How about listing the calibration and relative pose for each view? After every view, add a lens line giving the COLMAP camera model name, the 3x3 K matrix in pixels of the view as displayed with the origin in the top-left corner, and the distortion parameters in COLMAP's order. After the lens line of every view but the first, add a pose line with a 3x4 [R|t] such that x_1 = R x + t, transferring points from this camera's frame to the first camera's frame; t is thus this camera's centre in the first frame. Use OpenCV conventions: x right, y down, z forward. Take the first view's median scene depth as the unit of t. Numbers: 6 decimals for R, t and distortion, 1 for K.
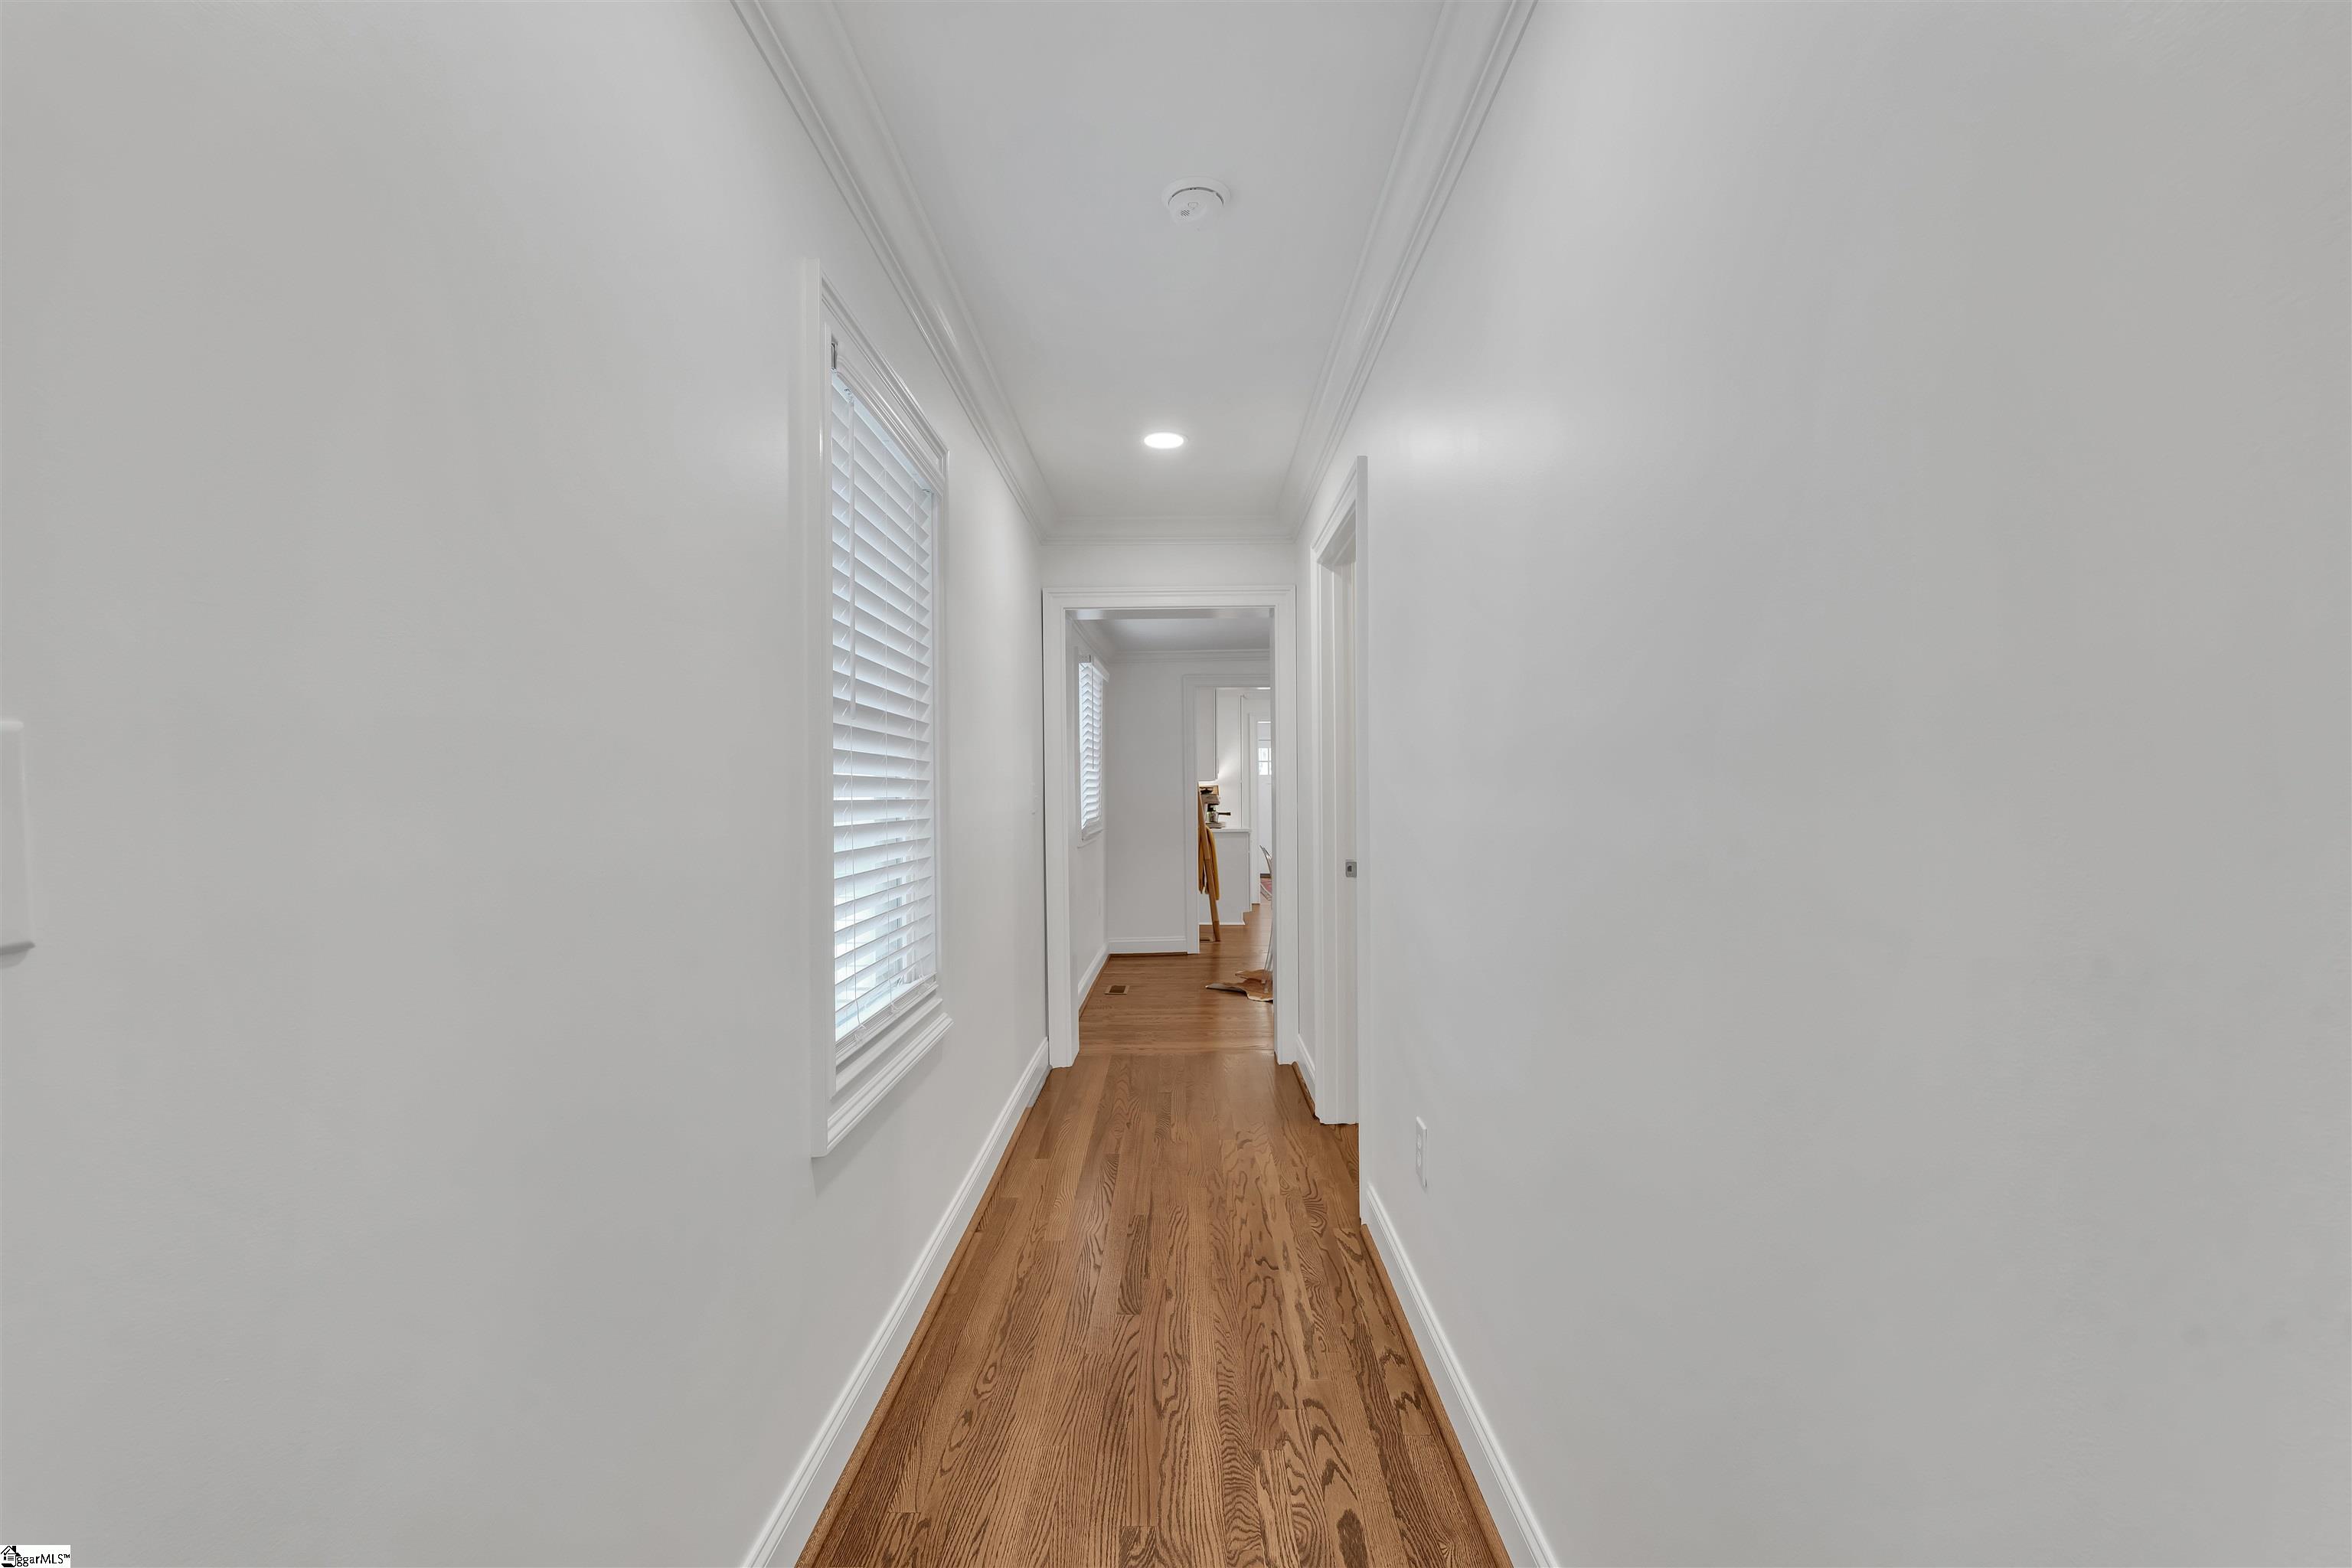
lens RADIAL K [[1037.0, 0, 1178.0], [0, 1037.0, 793.0], [0, 0, 1]] dist [-0.004050, -0.000071]
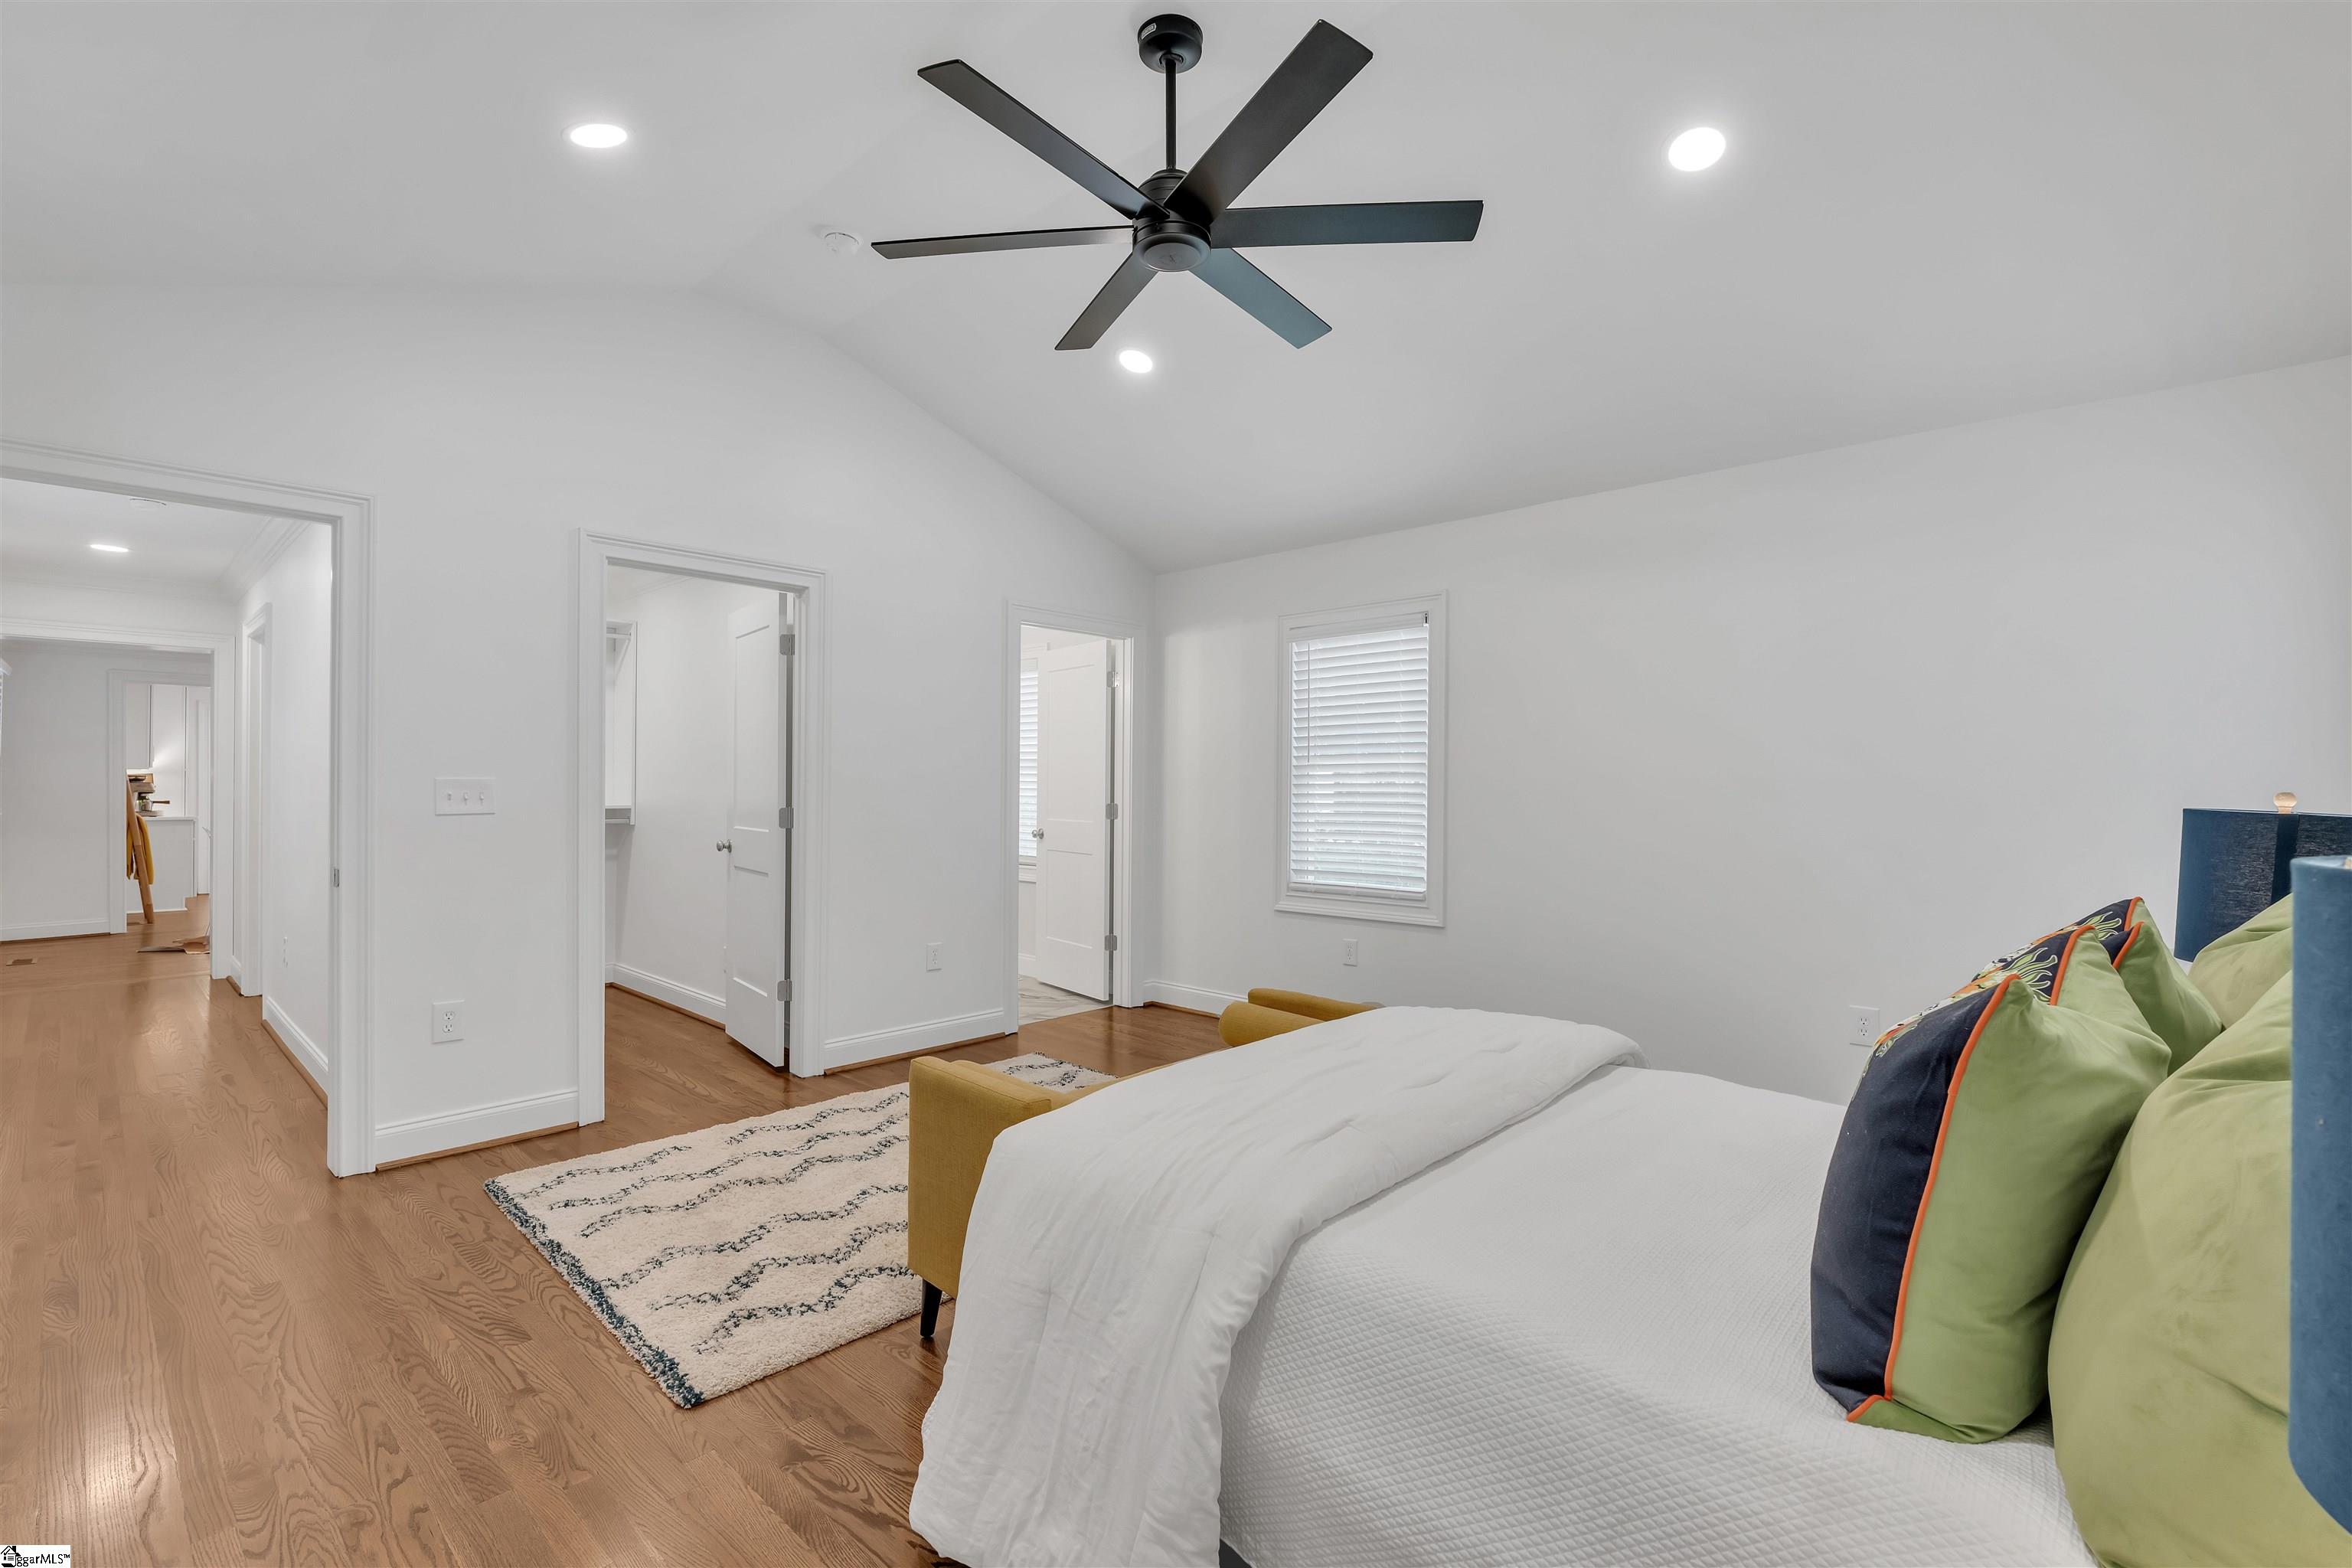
lens RADIAL K [[1036.6, 0, 1168.7], [0, 1036.6, 784.6], [0, 0, 1]] dist [-0.004919, -0.000401]
pose [[0.682527, 0.007412, 0.730823, -0.026880], [-0.010475, 0.999945, -0.000360, -0.009155], [-0.730785, -0.007410, 0.682567, -0.549736]]
